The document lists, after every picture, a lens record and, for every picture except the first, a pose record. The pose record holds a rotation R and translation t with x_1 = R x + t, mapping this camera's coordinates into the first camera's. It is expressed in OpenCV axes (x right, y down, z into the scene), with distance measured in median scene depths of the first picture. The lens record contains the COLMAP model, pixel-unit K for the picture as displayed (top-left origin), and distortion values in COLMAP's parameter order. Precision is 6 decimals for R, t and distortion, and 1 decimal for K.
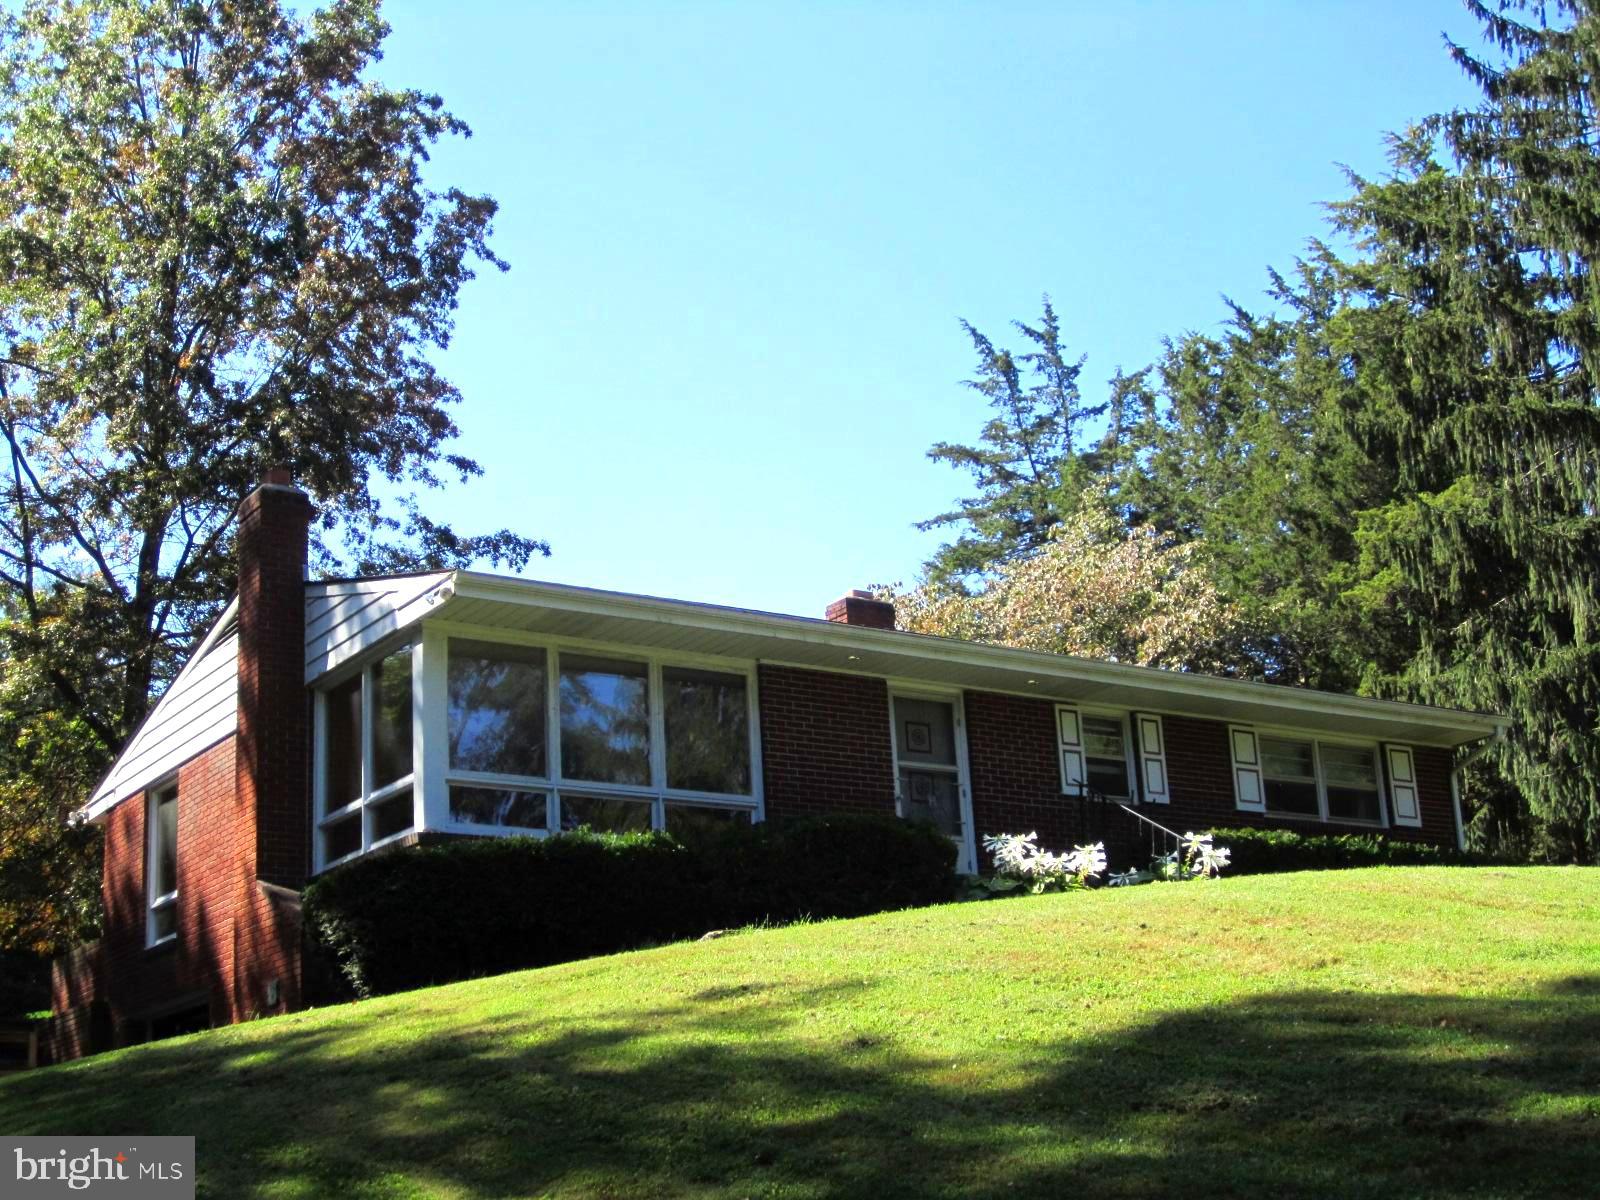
lens RADIAL K [[2187.5, 0, 801.1], [0, 2187.5, 630.1], [0, 0, 1]] dist [0.101032, -0.010282]
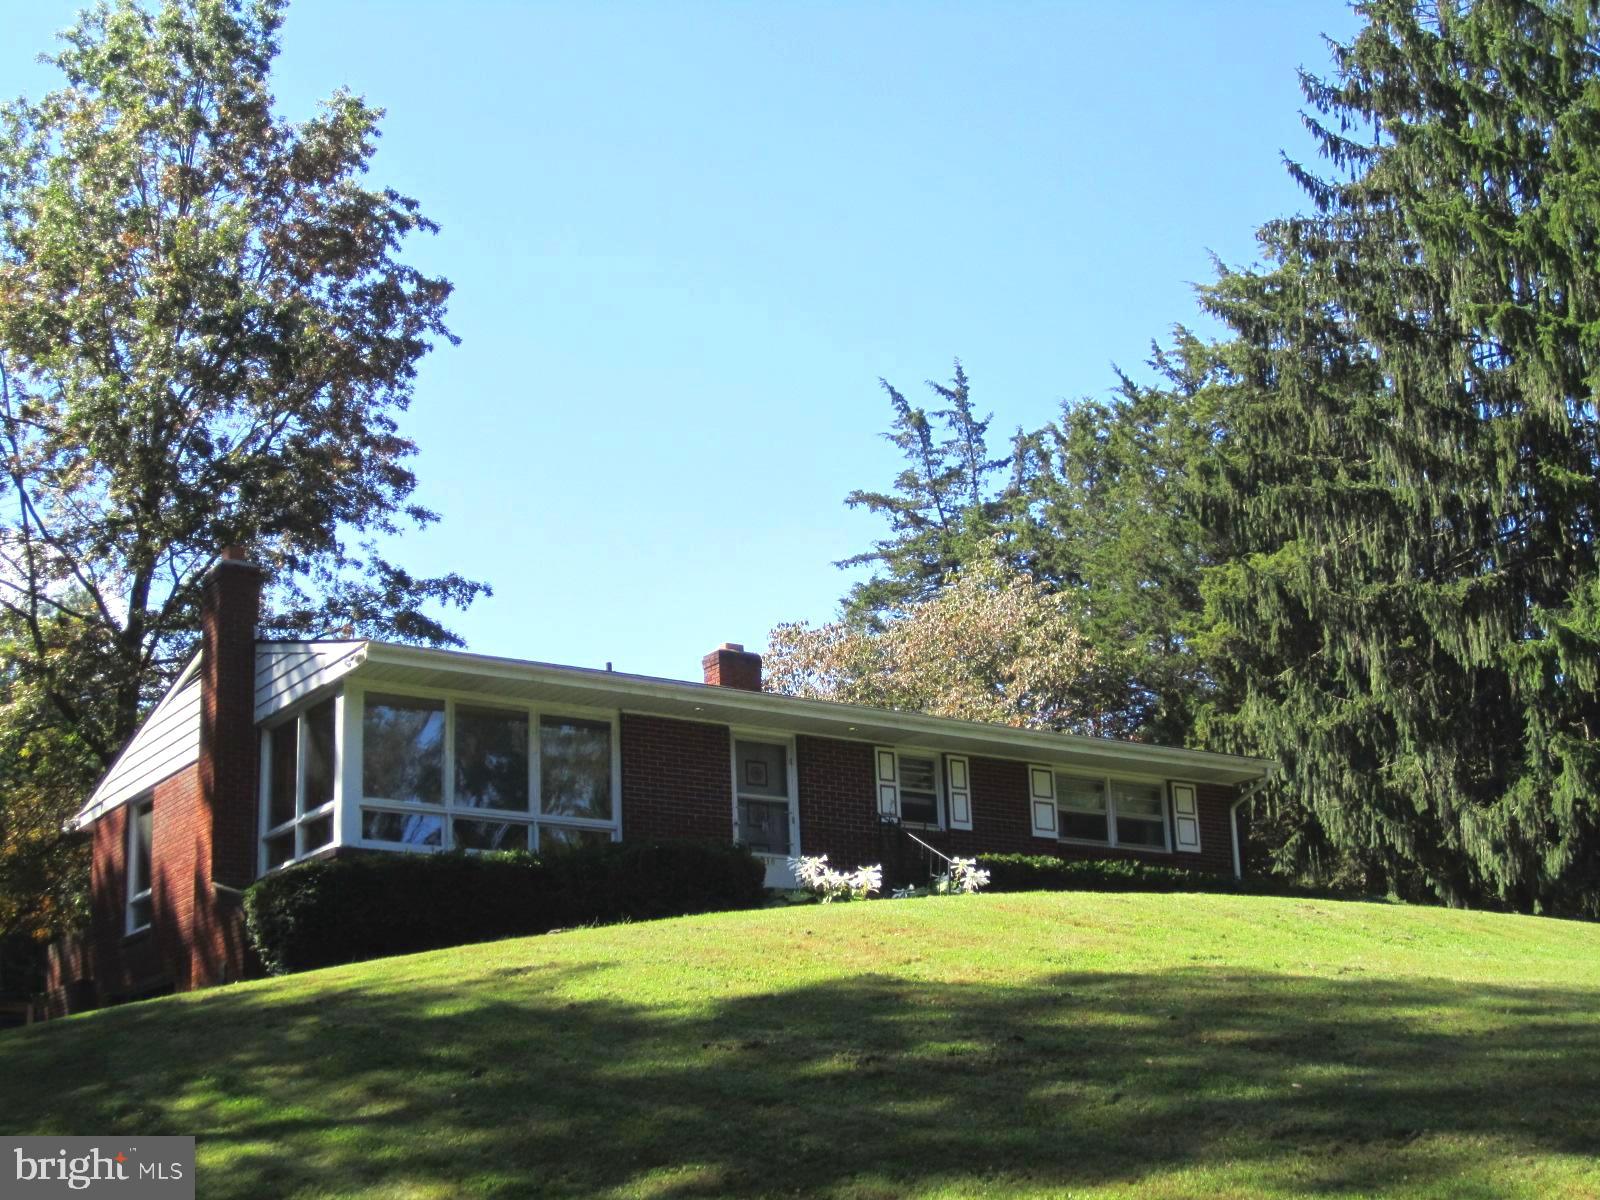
lens RADIAL K [[2354.1, 0, 798.1], [0, 2354.1, 599.1], [0, 0, 1]] dist [0.164966, -0.010629]
pose [[0.999423, 0.015811, -0.030053, 0.083243], [-0.015882, 0.999872, -0.002117, -0.033204], [0.030016, 0.002593, 0.999546, -0.226811]]
